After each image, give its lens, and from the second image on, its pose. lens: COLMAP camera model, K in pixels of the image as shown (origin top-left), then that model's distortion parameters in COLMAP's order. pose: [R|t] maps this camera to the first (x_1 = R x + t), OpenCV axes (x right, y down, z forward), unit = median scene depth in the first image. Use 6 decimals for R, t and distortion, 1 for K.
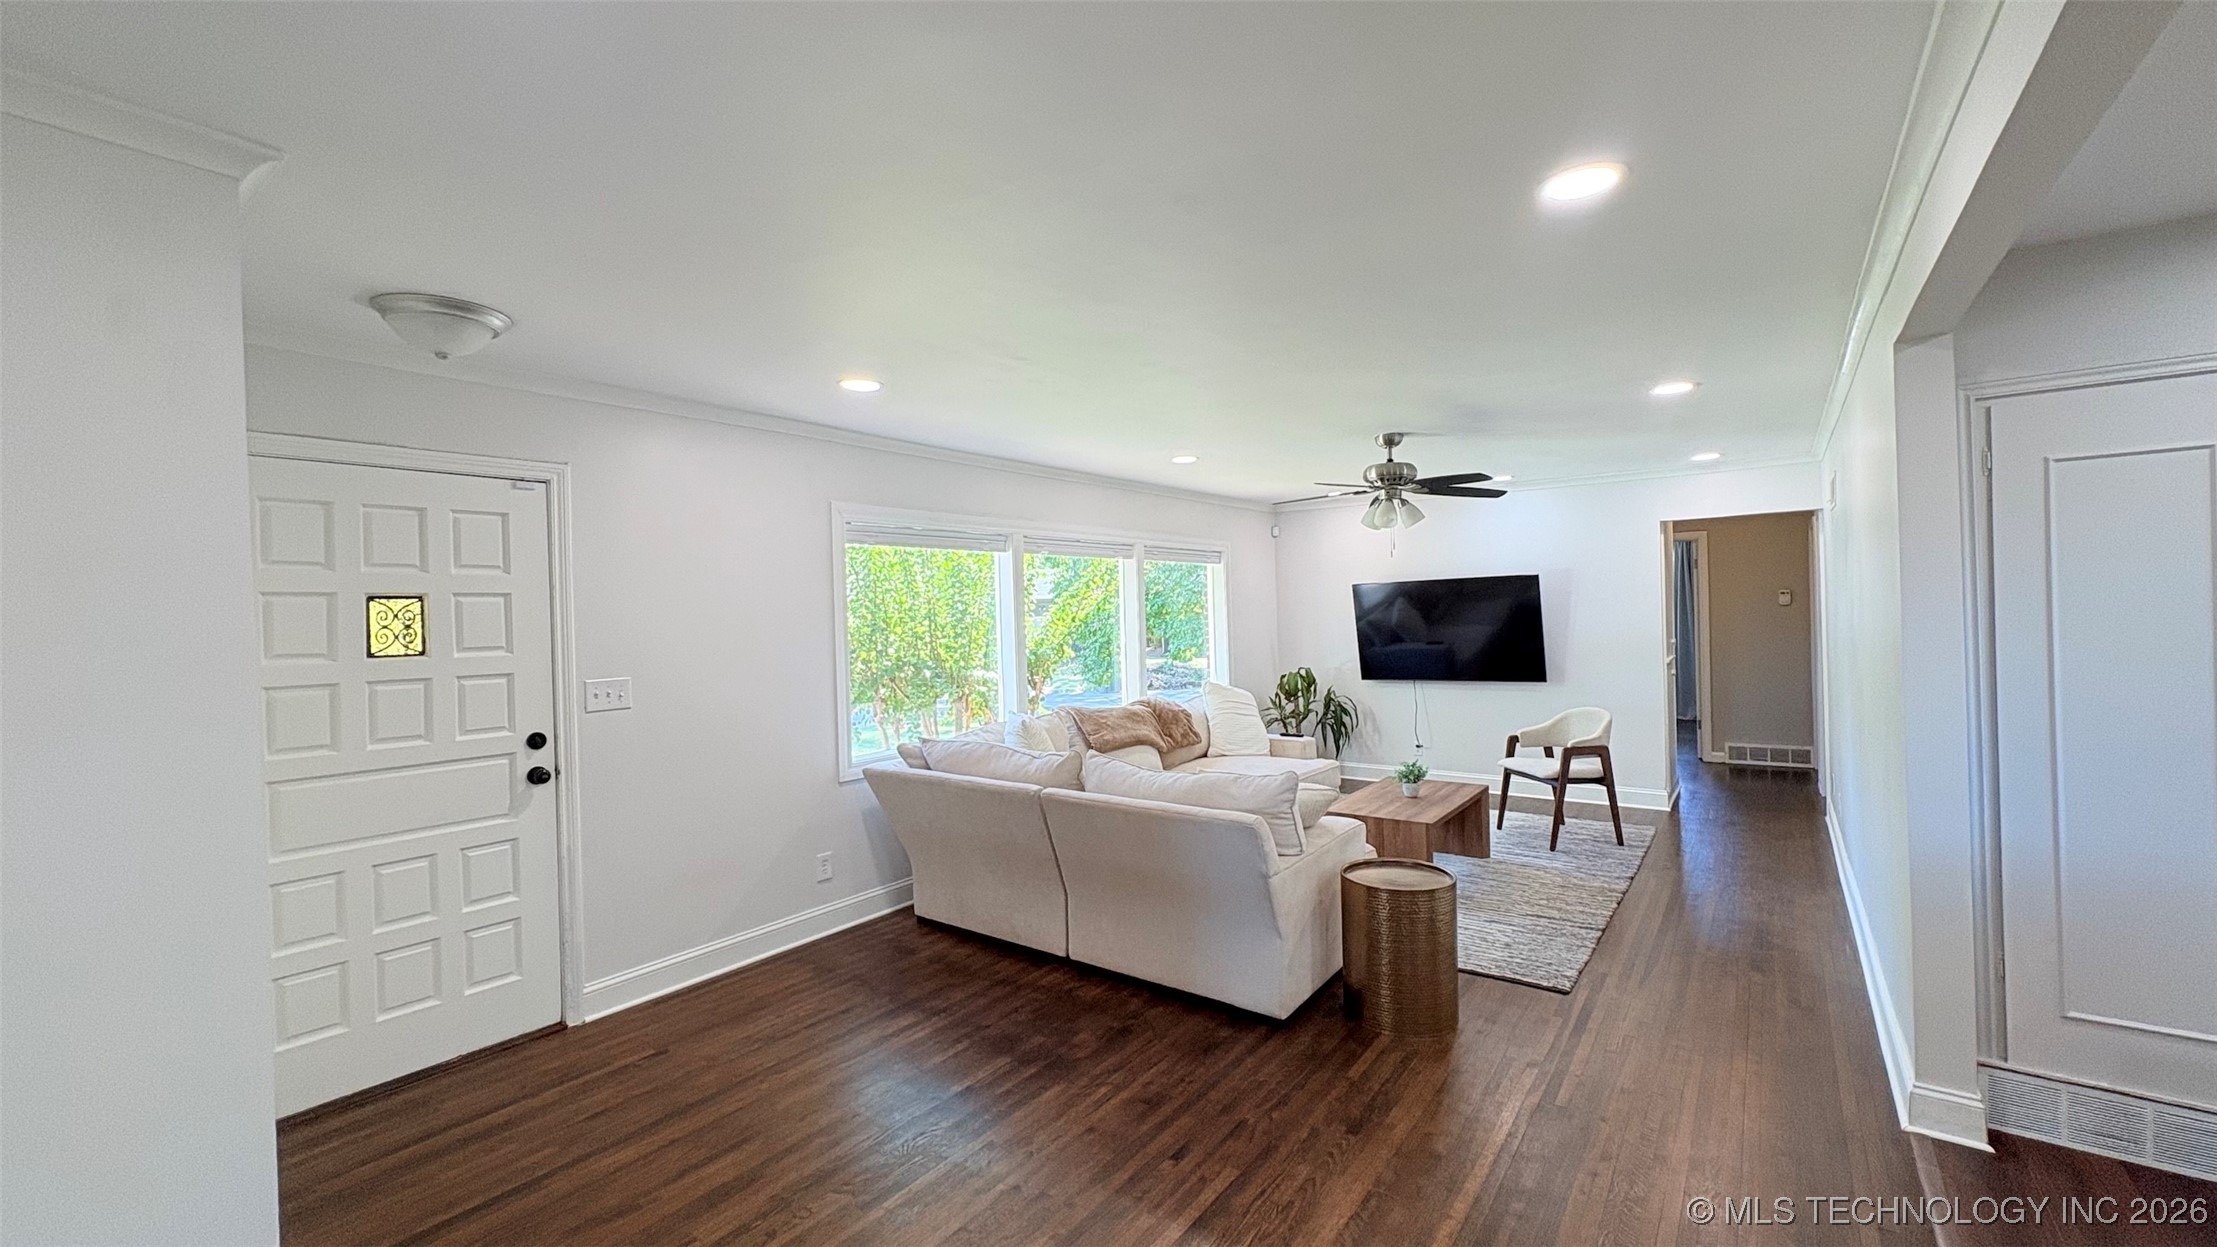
lens RADIAL K [[883.6, 0, 1112.3], [0, 883.6, 621.9], [0, 0, 1]] dist [0.000122, 0.000971]
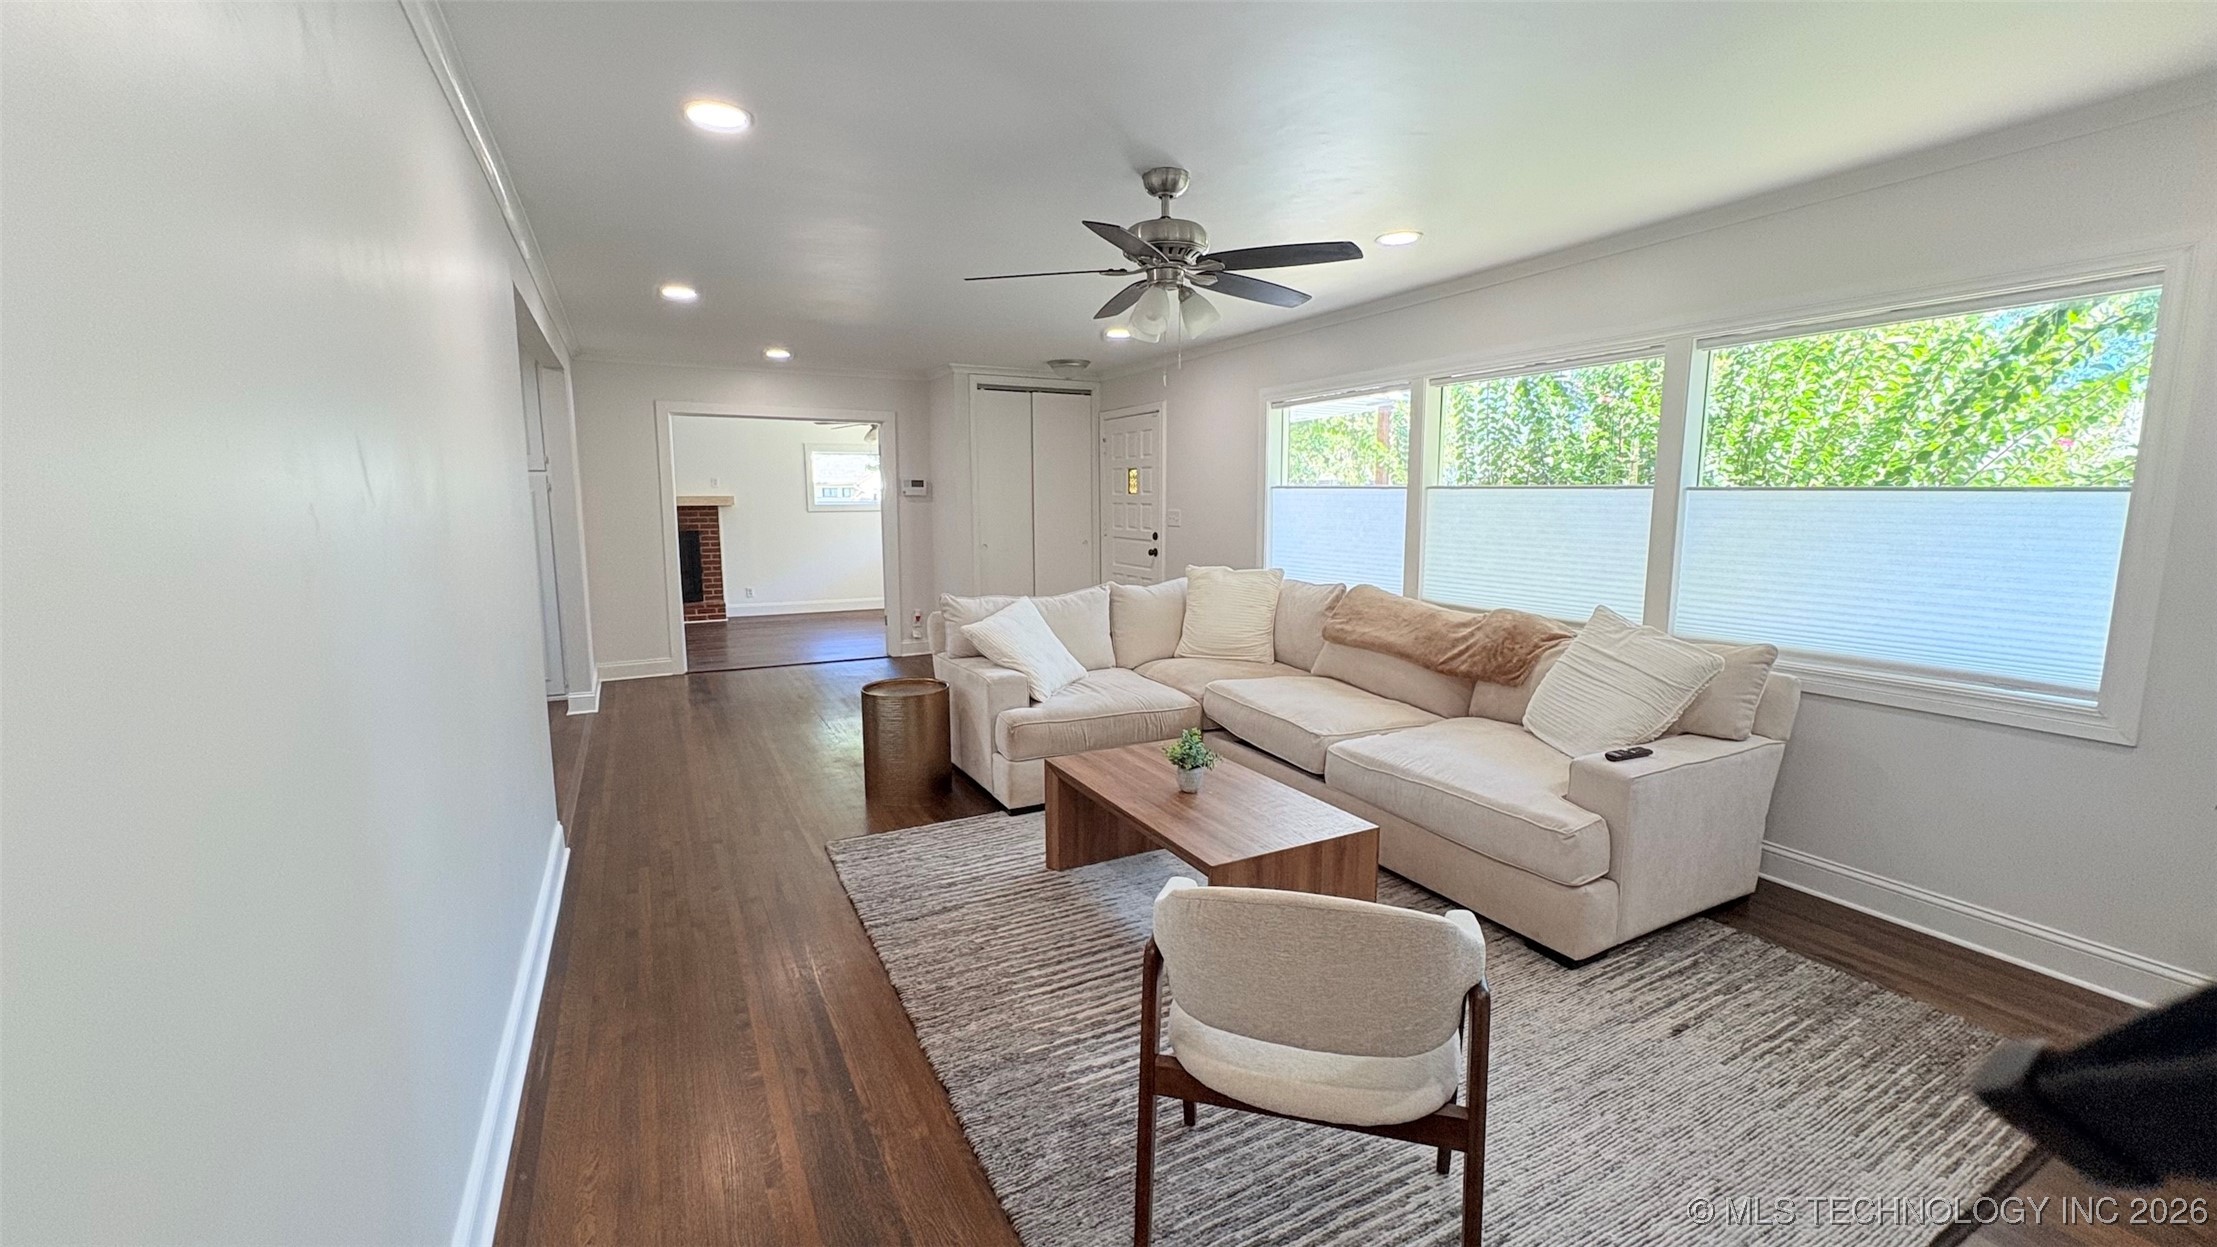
lens RADIAL K [[883.6, 0, 1110.0], [0, 883.6, 618.3], [0, 0, 1]] dist [0.000122, 0.000971]
pose [[-0.429905, 0.152401, -0.889919, 1.011556], [0.004096, 0.985970, 0.166872, -0.020715], [0.902865, 0.068094, -0.424498, 1.383463]]
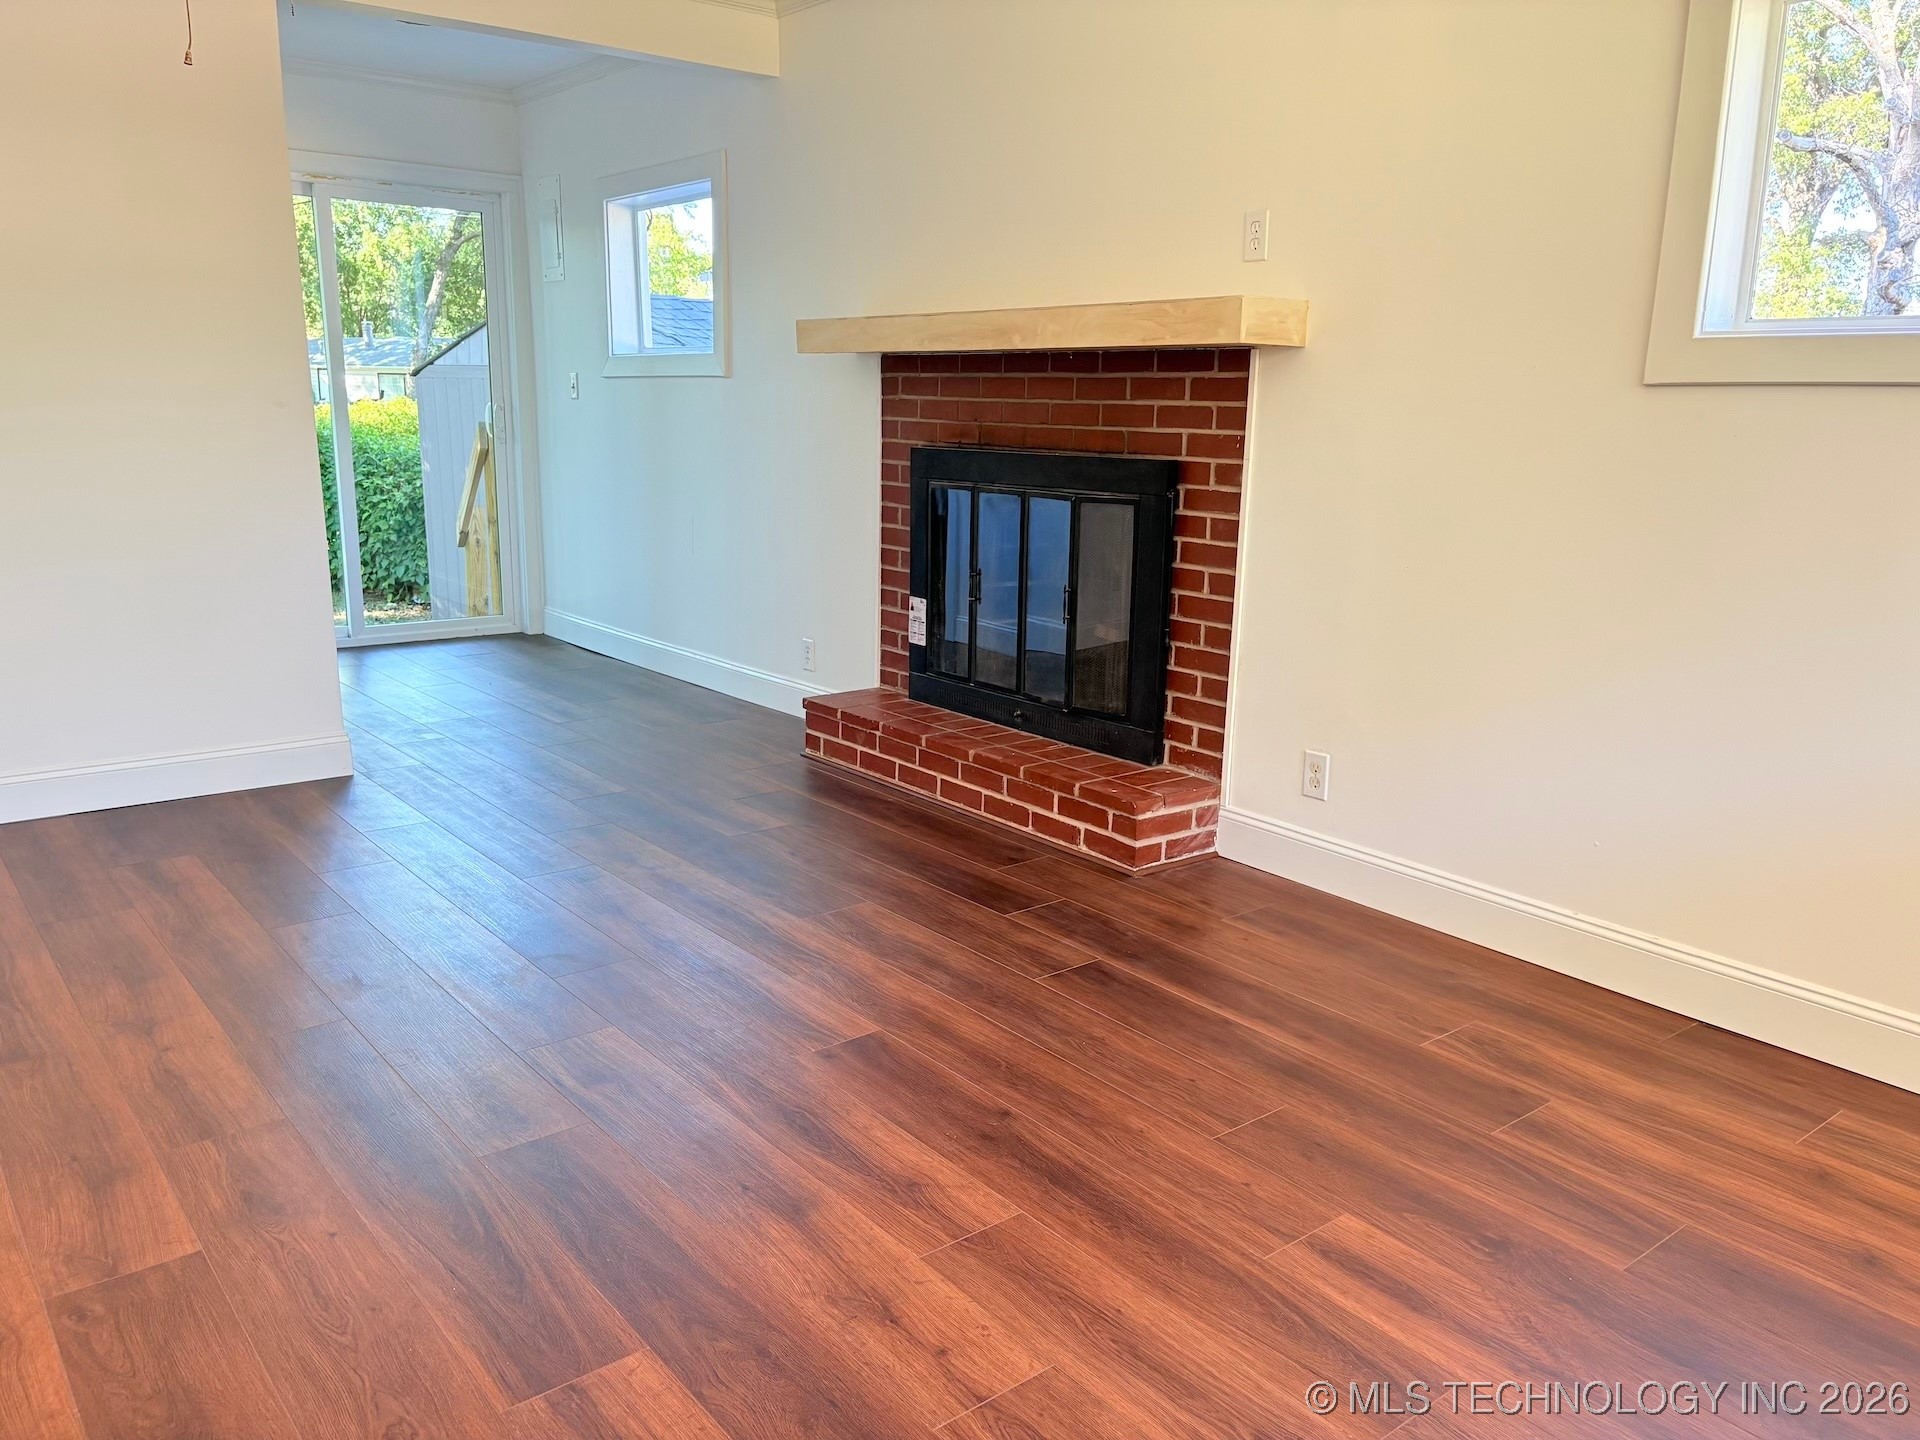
lens RADIAL K [[1448.3, 0, 963.8], [0, 1448.3, 722.2], [0, 0, 1]] dist [0.049937, -0.047522]
pose [[-0.969323, -0.042530, 0.242081, -0.727482], [0.013465, 0.974249, 0.225074, 0.089314], [-0.245420, 0.221429, -0.943789, 0.285148]]
